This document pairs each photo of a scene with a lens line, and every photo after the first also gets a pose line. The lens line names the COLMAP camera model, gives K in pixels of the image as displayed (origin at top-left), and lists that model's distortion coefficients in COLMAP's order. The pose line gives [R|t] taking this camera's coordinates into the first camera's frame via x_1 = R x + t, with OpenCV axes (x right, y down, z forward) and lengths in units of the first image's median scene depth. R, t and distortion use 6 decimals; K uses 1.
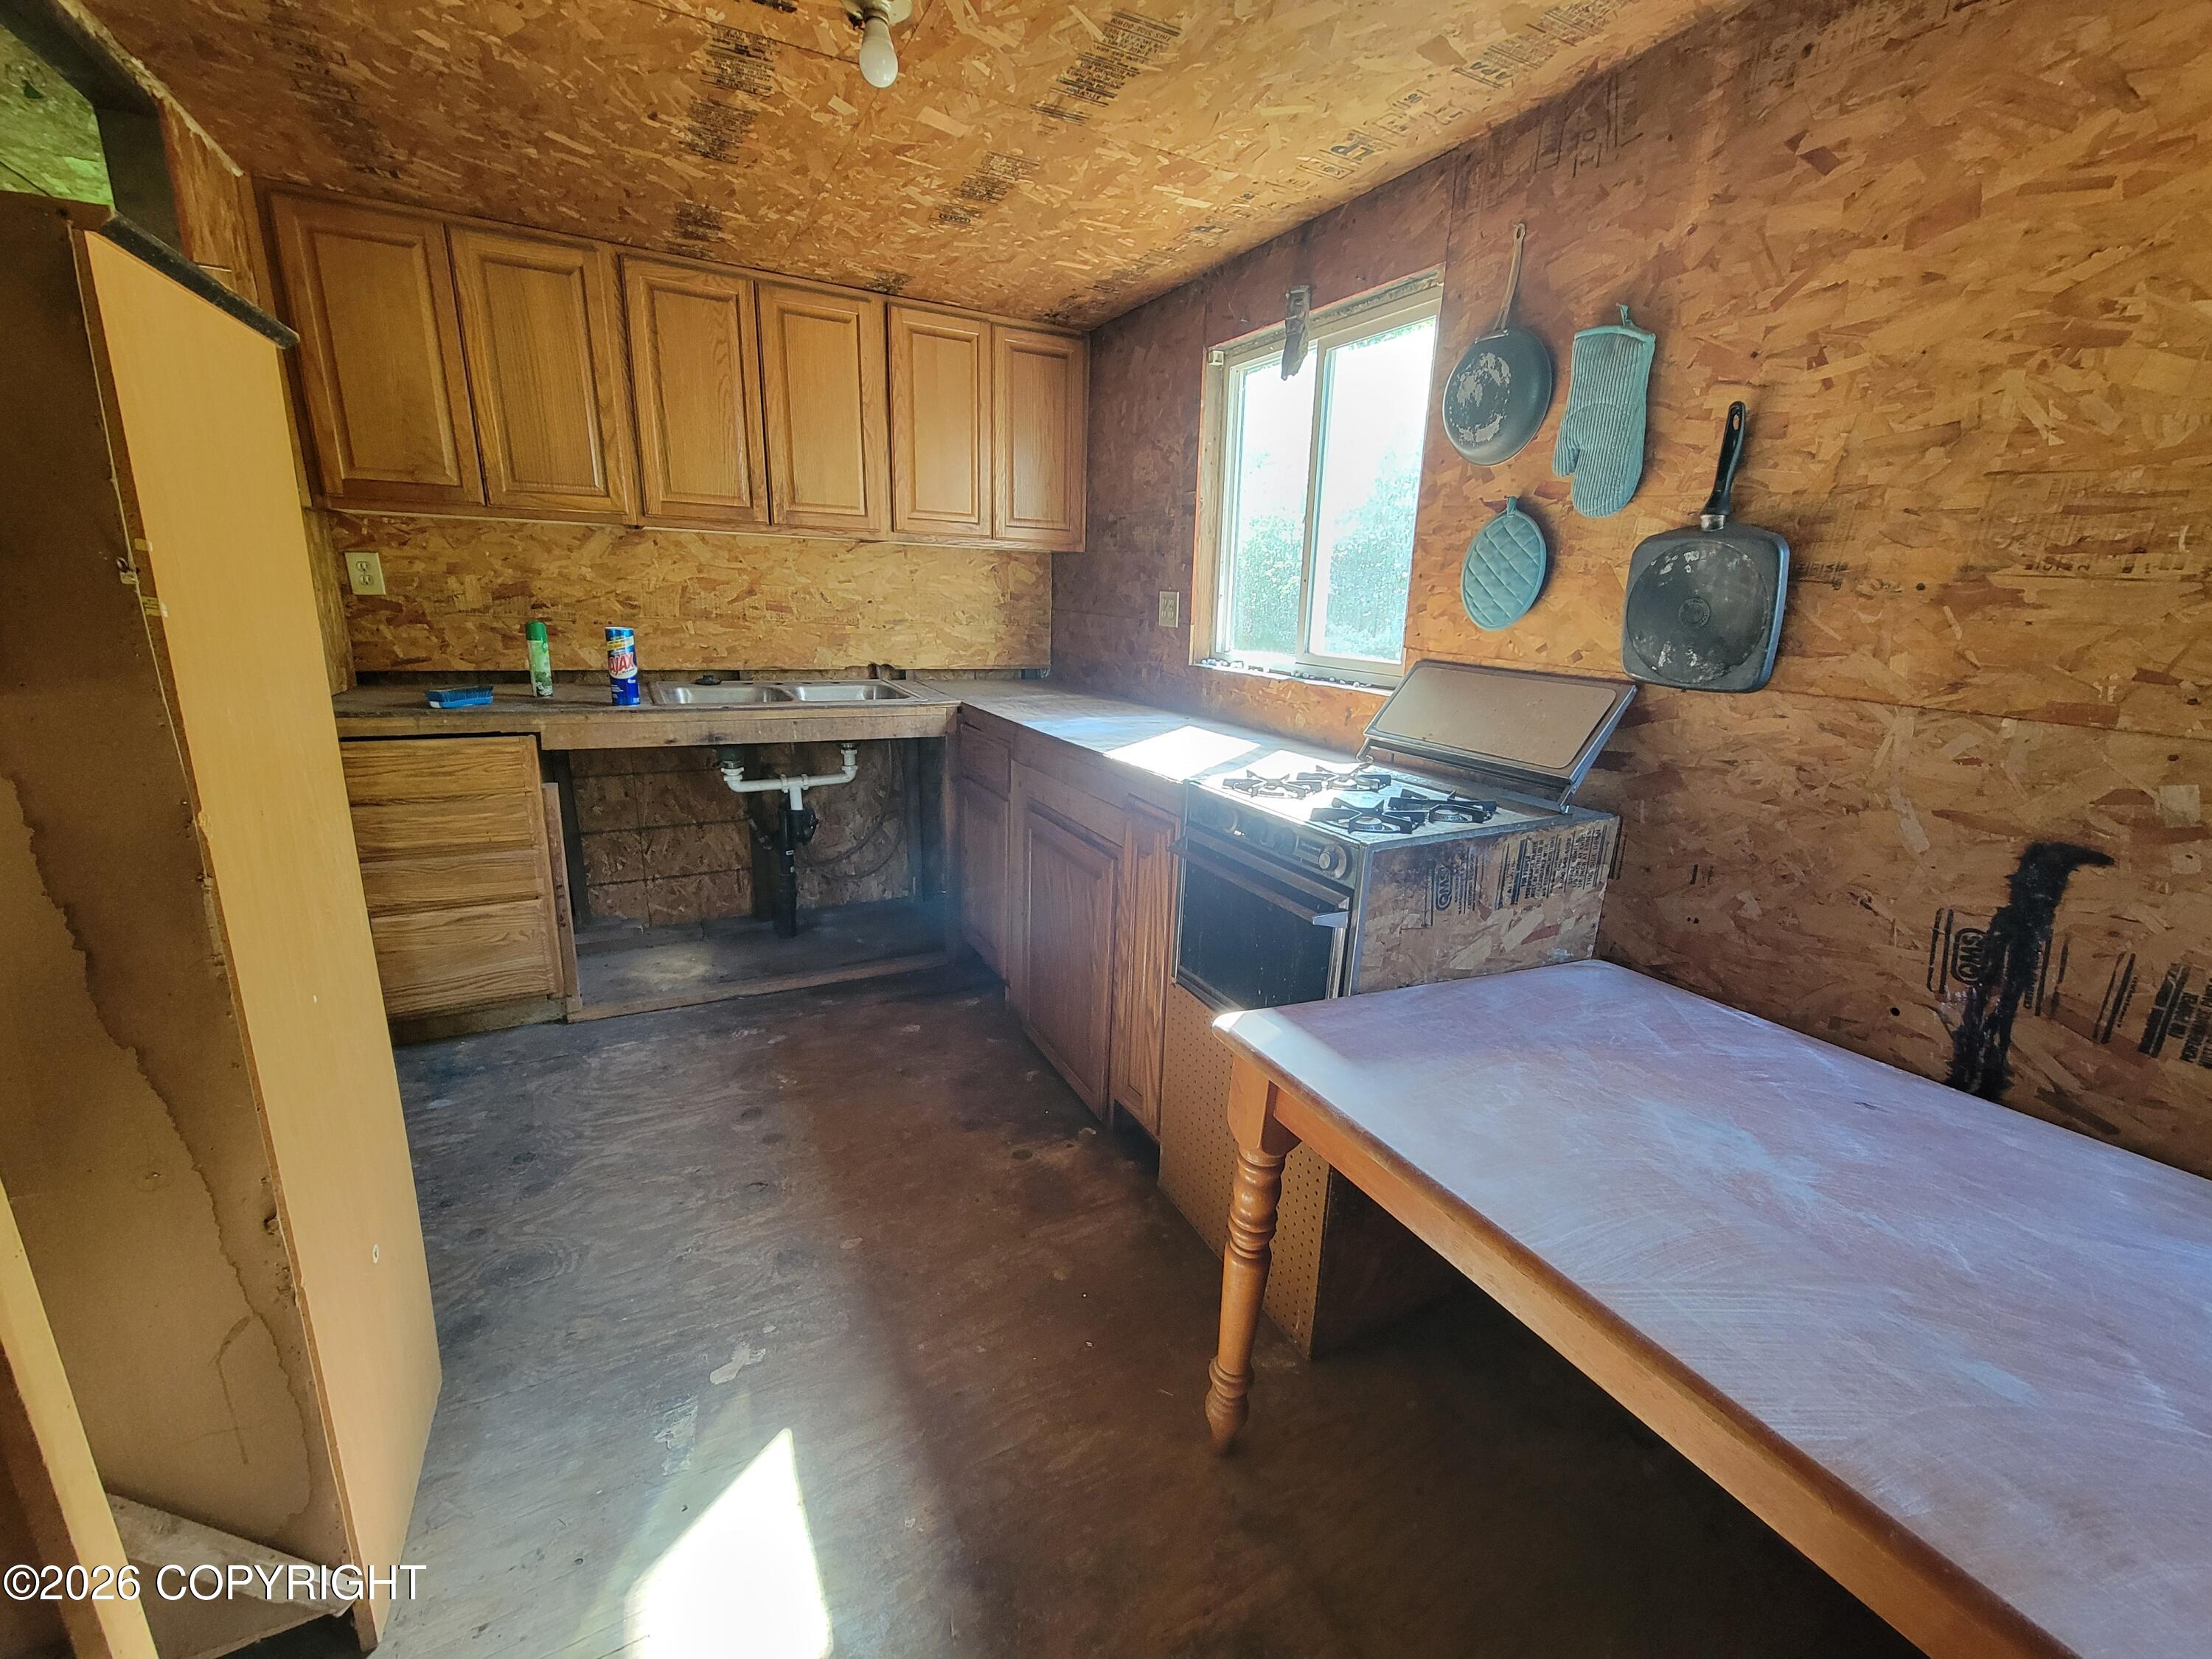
lens RADIAL K [[902.2, 0, 1118.2], [0, 902.2, 836.6], [0, 0, 1]] dist [0.000467, -0.000126]
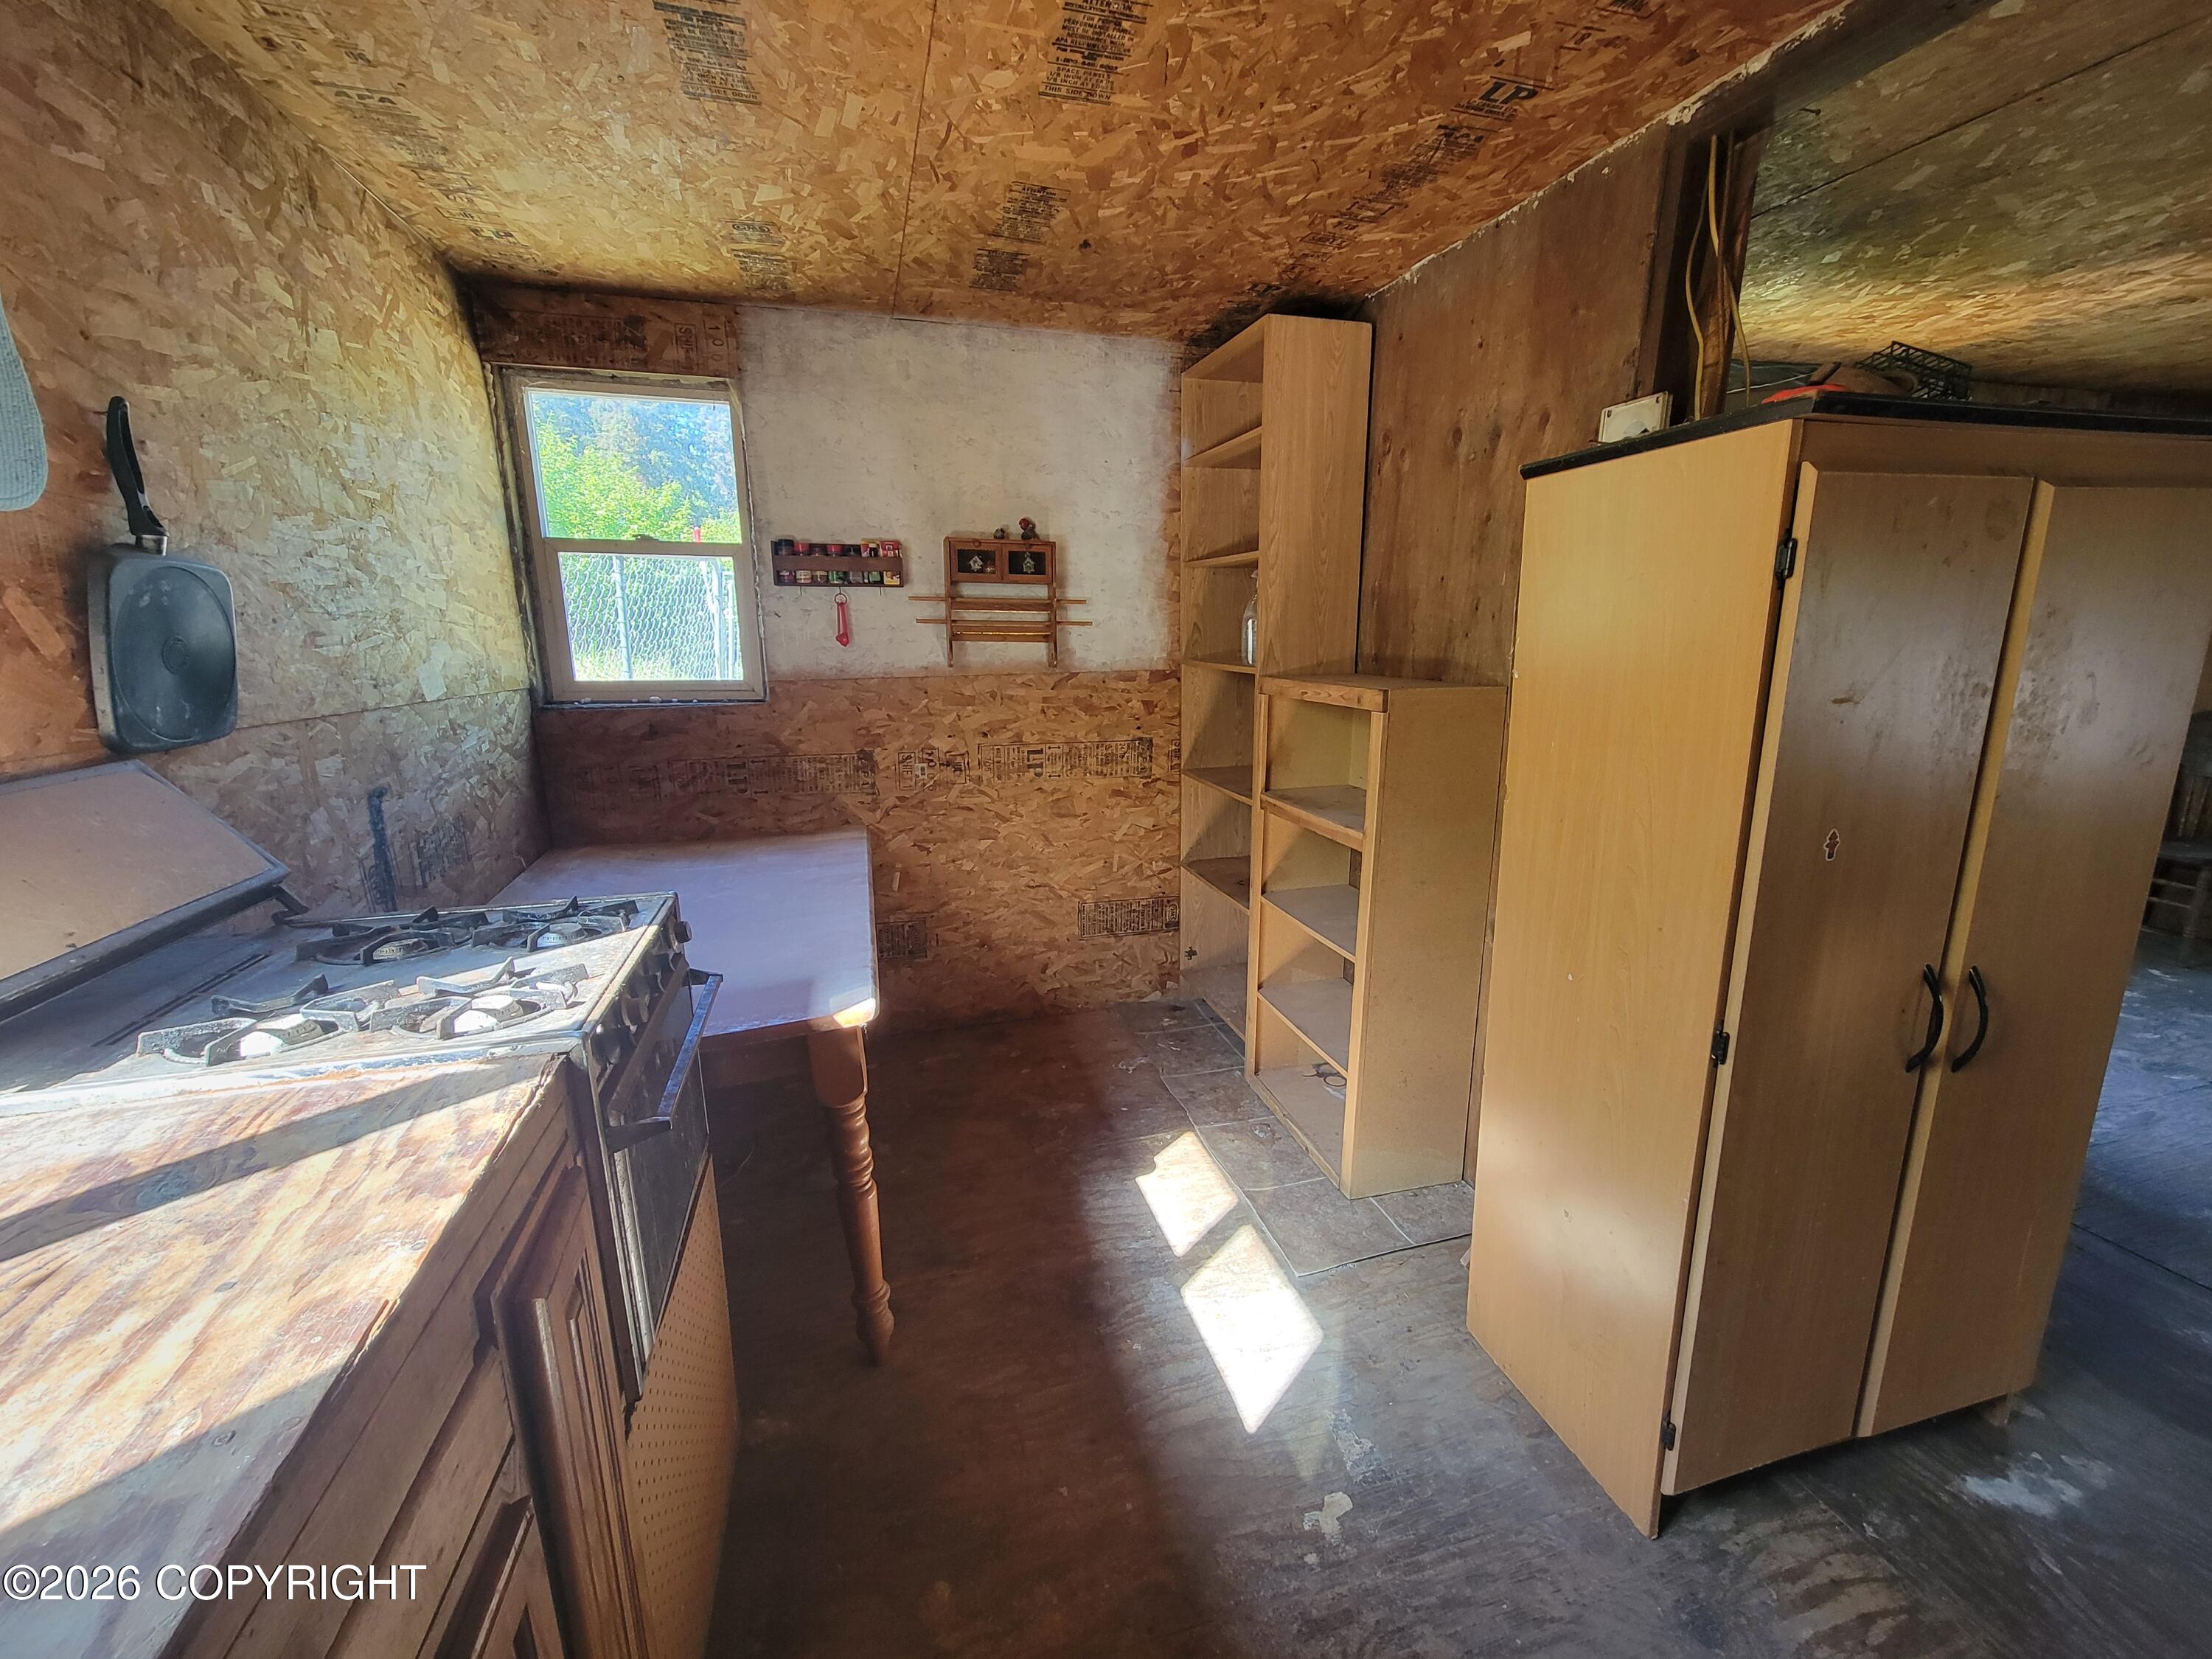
lens RADIAL K [[902.2, 0, 1118.2], [0, 902.2, 836.6], [0, 0, 1]] dist [0.000467, -0.000126]
pose [[-0.976233, -0.081328, 0.200884, -0.349183], [0.024547, 0.879459, 0.475342, -0.450575], [-0.215327, 0.468976, -0.856560, 1.527657]]
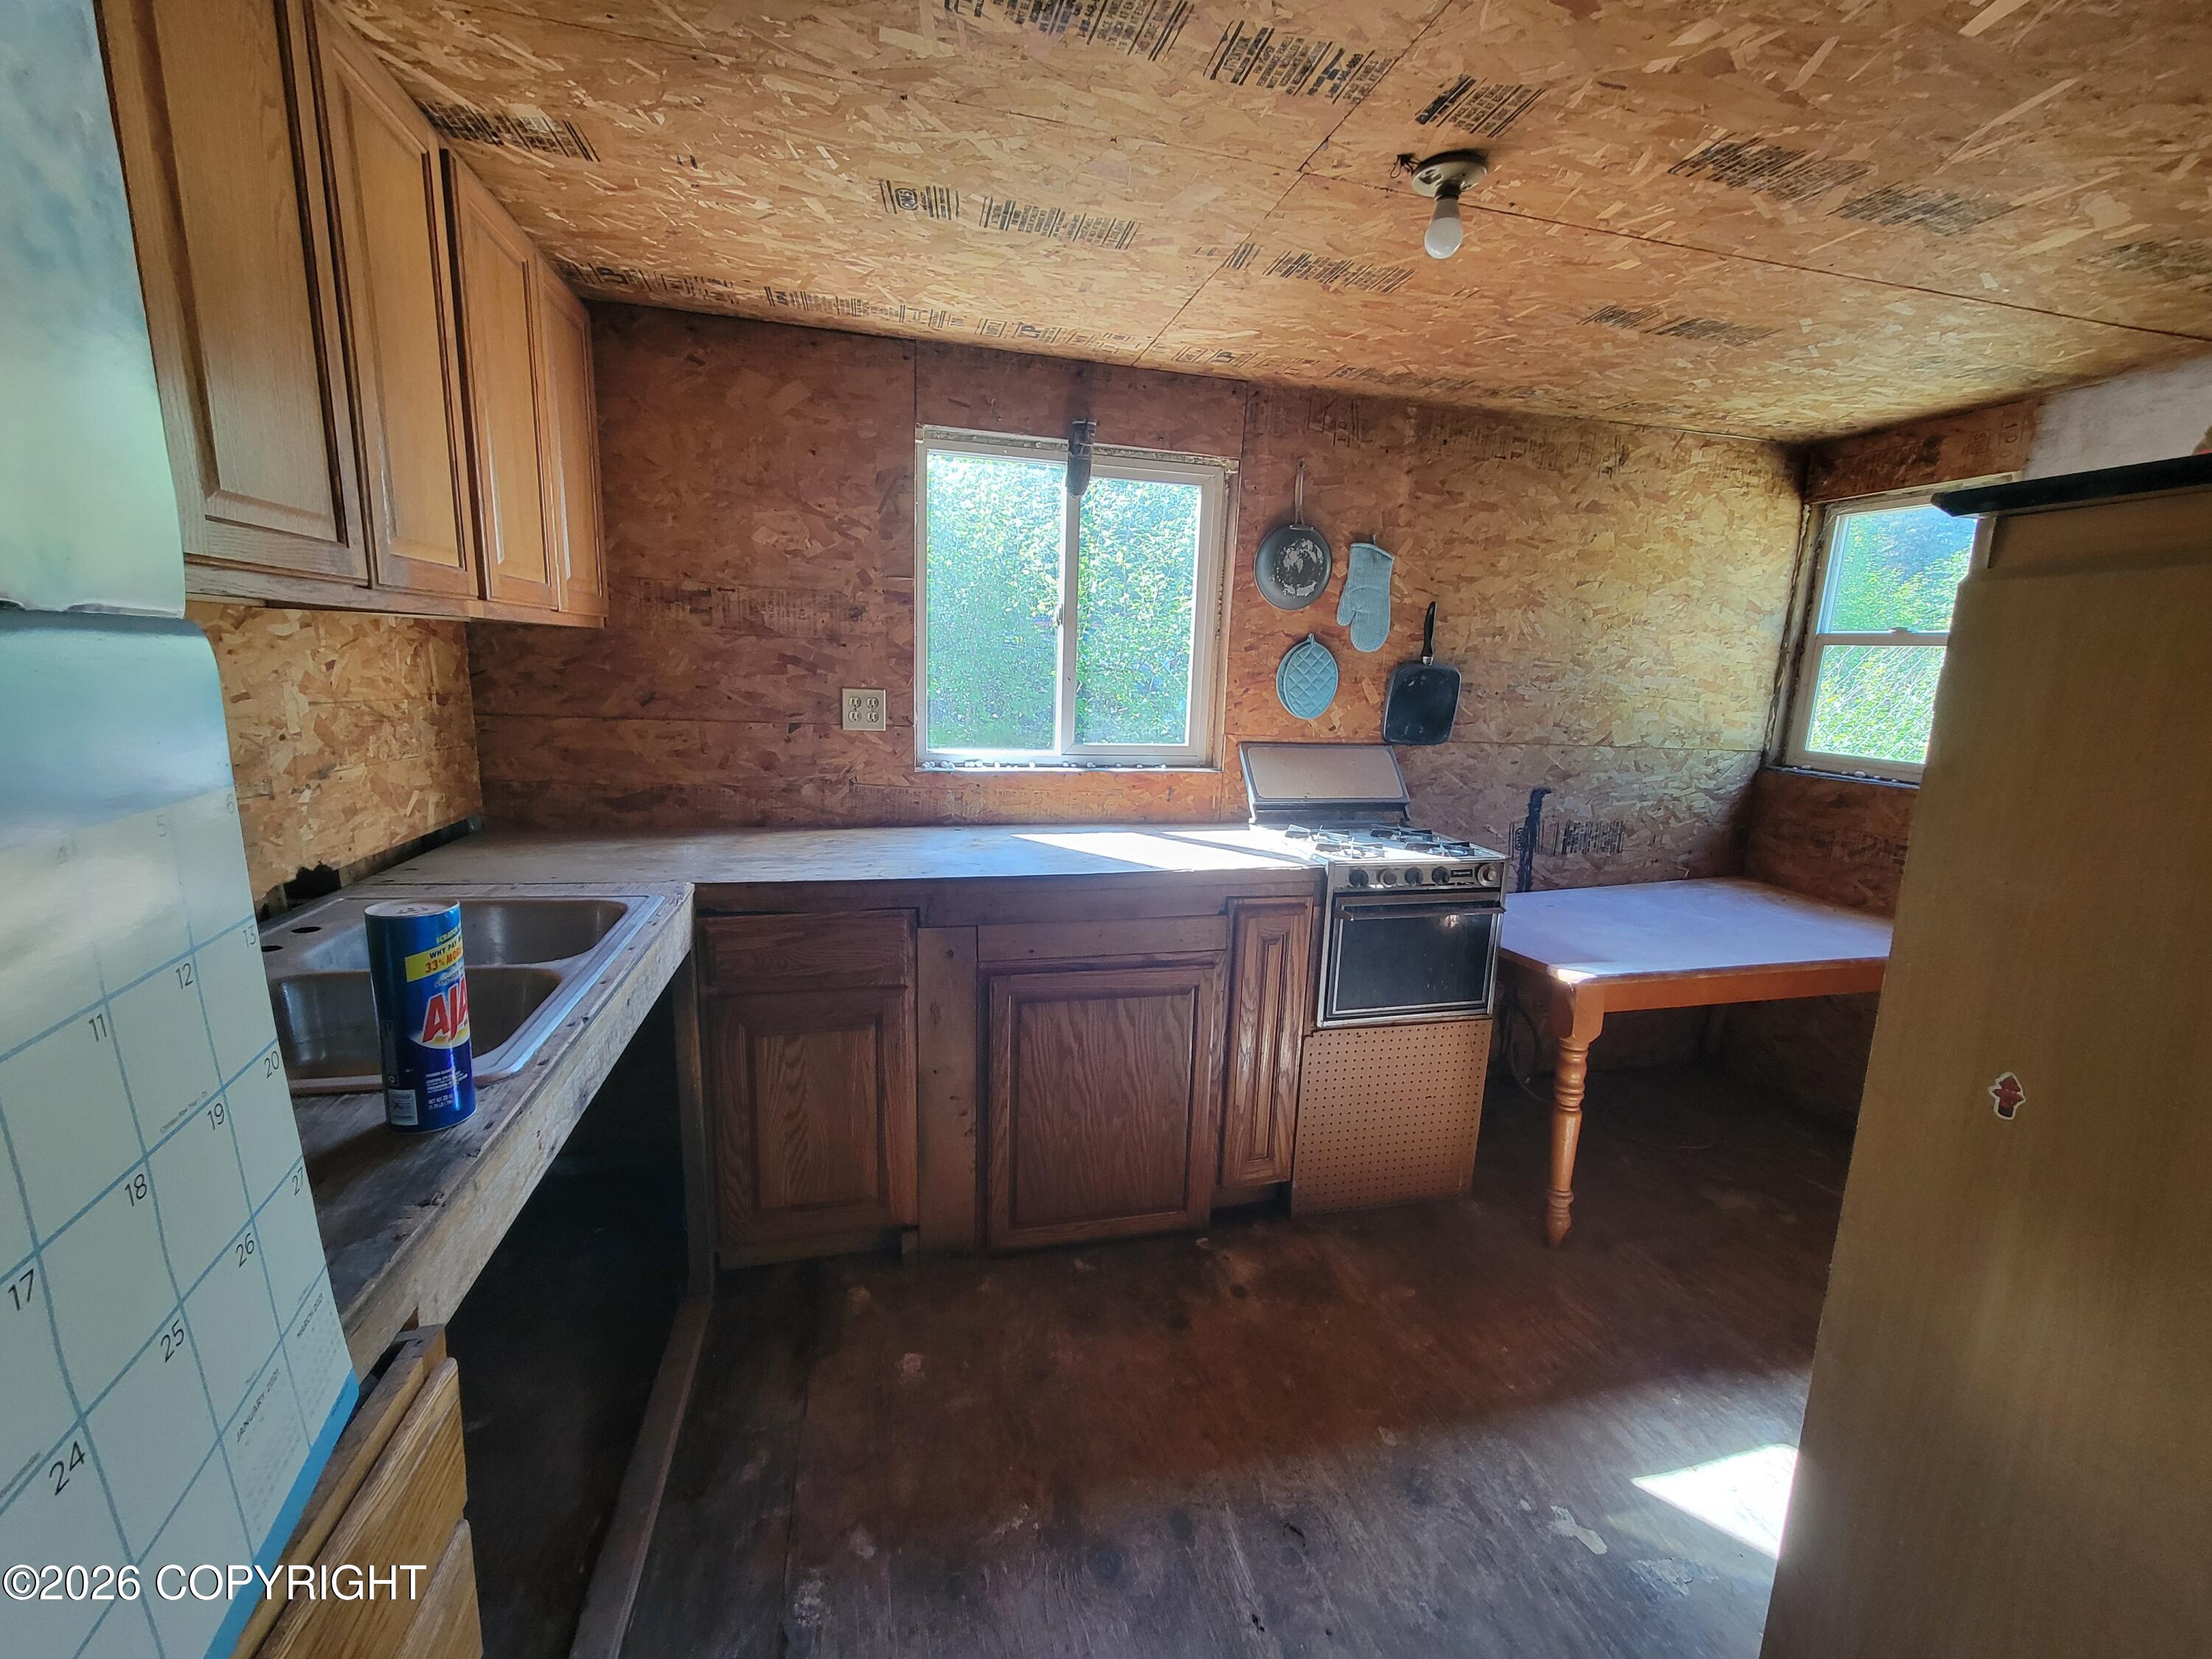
lens RADIAL K [[902.2, 0, 1118.2], [0, 902.2, 836.6], [0, 0, 1]] dist [0.000467, -0.000126]
pose [[0.239447, -0.213154, 0.947223, -1.333266], [0.228803, 0.960515, 0.158307, -0.415560], [-0.943565, 0.178821, 0.278762, 1.082233]]
